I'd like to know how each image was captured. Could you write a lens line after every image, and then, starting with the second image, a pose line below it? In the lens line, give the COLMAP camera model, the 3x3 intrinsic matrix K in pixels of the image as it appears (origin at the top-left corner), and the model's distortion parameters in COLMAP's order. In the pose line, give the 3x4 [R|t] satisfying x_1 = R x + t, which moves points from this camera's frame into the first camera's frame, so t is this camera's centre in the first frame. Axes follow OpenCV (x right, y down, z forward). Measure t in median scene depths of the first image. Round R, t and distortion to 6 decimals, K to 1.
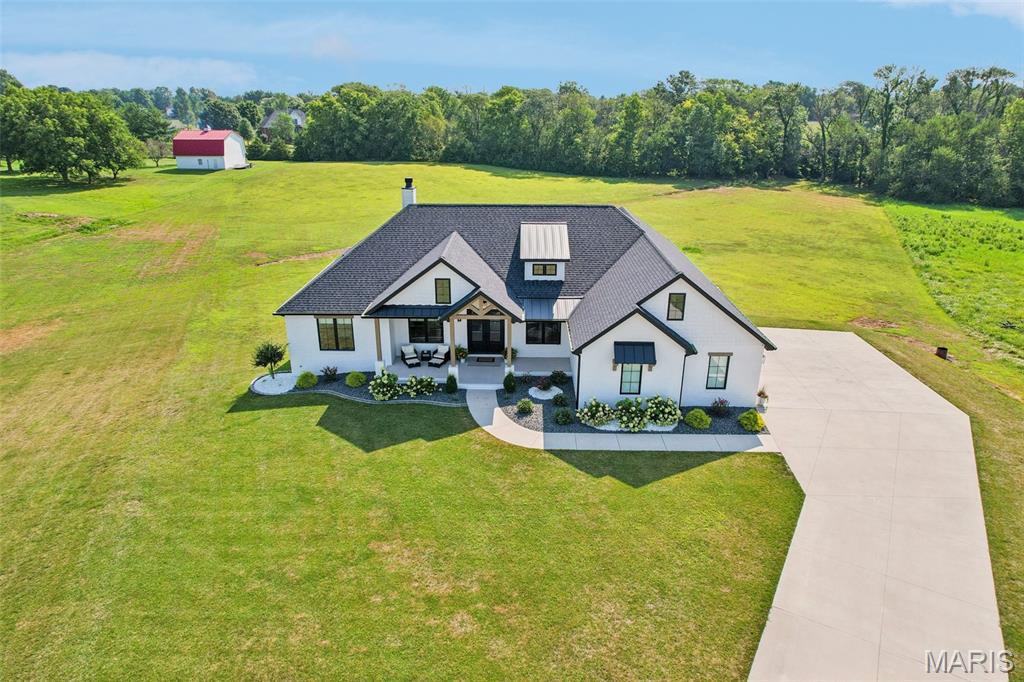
lens RADIAL K [[652.7, 0, 512.0], [0, 652.7, 341.0], [0, 0, 1]] dist [-0.070047, 0.061209]
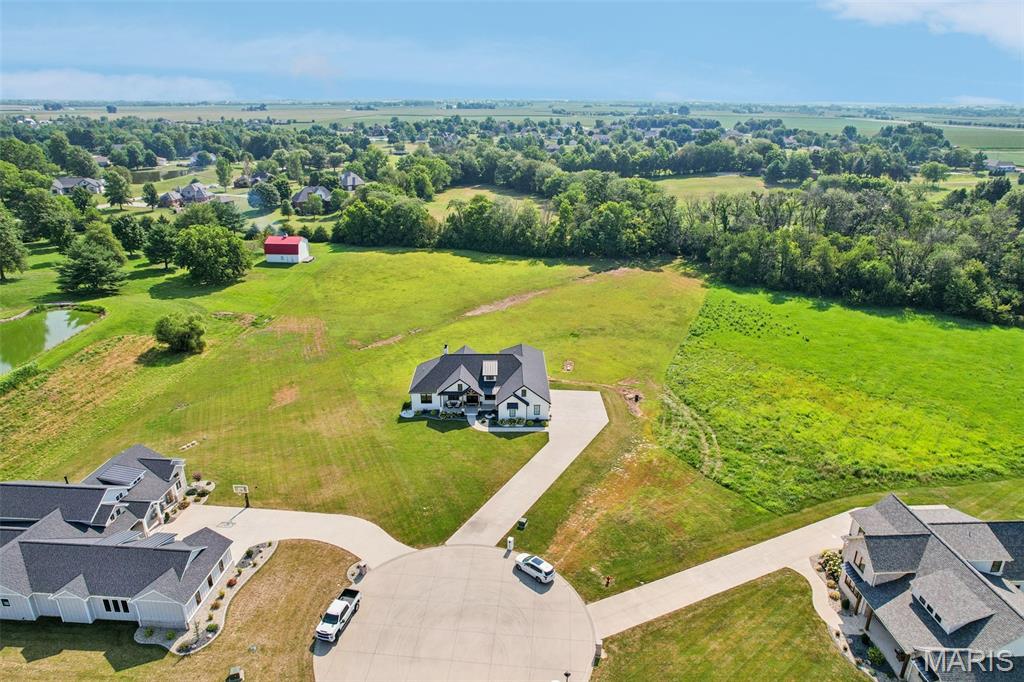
lens RADIAL K [[652.7, 0, 512.0], [0, 652.7, 341.0], [0, 0, 1]] dist [-0.070047, 0.061209]
pose [[0.999406, -0.011982, 0.032302, 0.057826], [0.011900, 0.999925, 0.002727, -0.306987], [-0.032332, -0.002341, 0.999474, -2.313964]]
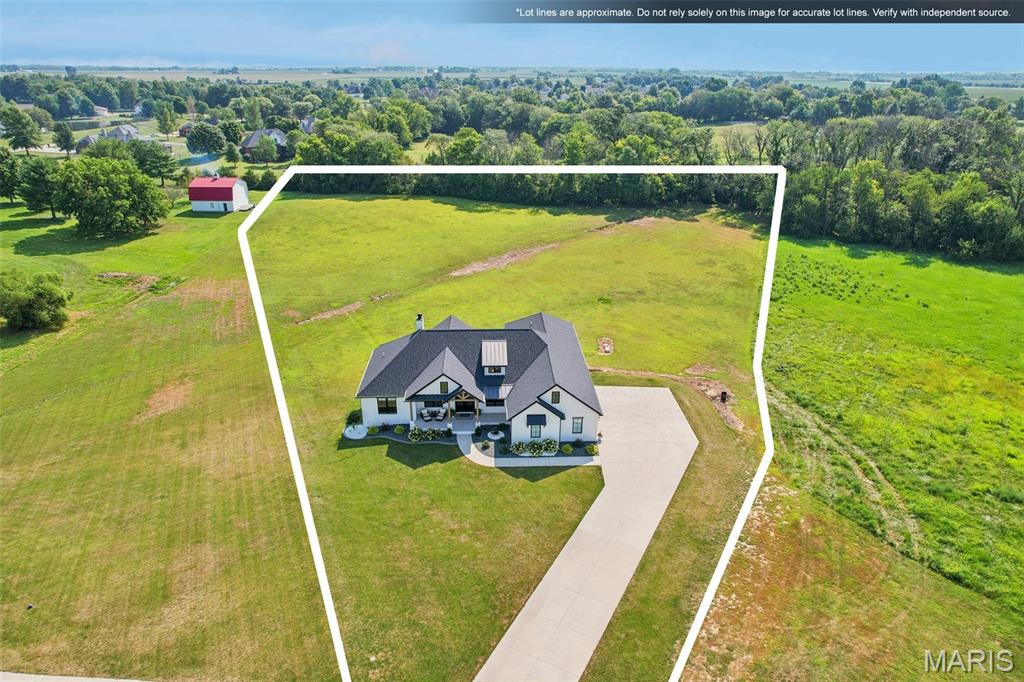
lens RADIAL K [[652.7, 0, 512.0], [0, 652.7, 341.0], [0, 0, 1]] dist [-0.070047, 0.061209]
pose [[0.998224, -0.021714, 0.055469, -0.004397], [0.019155, 0.998746, 0.046265, -0.287707], [-0.056404, -0.045120, 0.997388, -0.947105]]
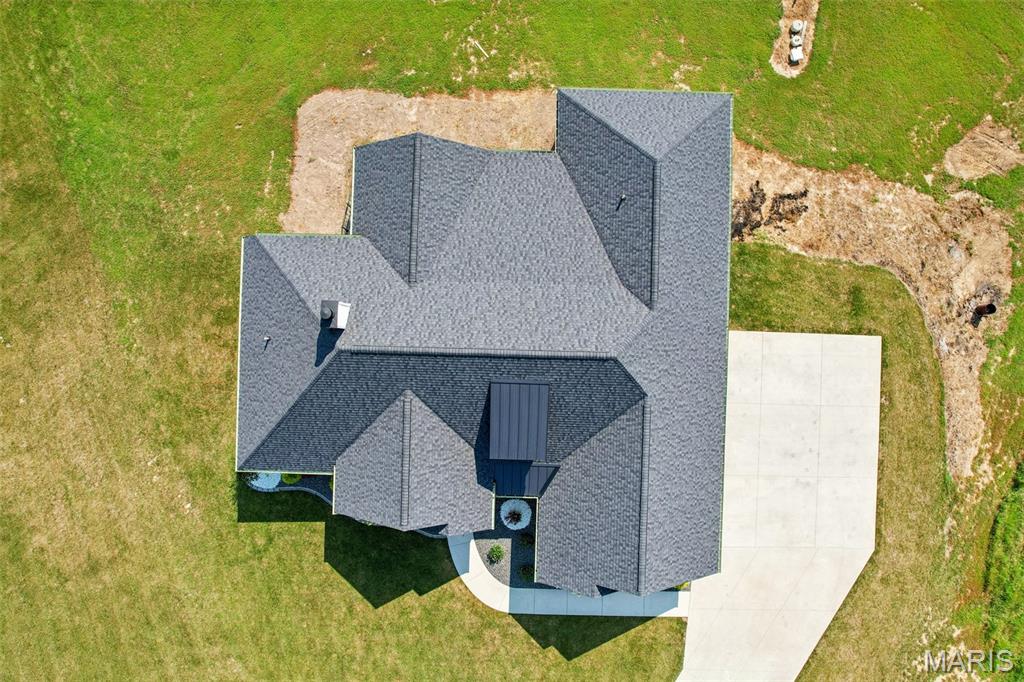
lens RADIAL K [[652.7, 0, 512.0], [0, 652.7, 341.0], [0, 0, 1]] dist [-0.070047, 0.061209]
pose [[0.999950, 0.008731, -0.004891, 0.046566], [0.001493, 0.353077, 0.935593, -1.017583], [0.009895, -0.935554, 0.353046, 0.850559]]
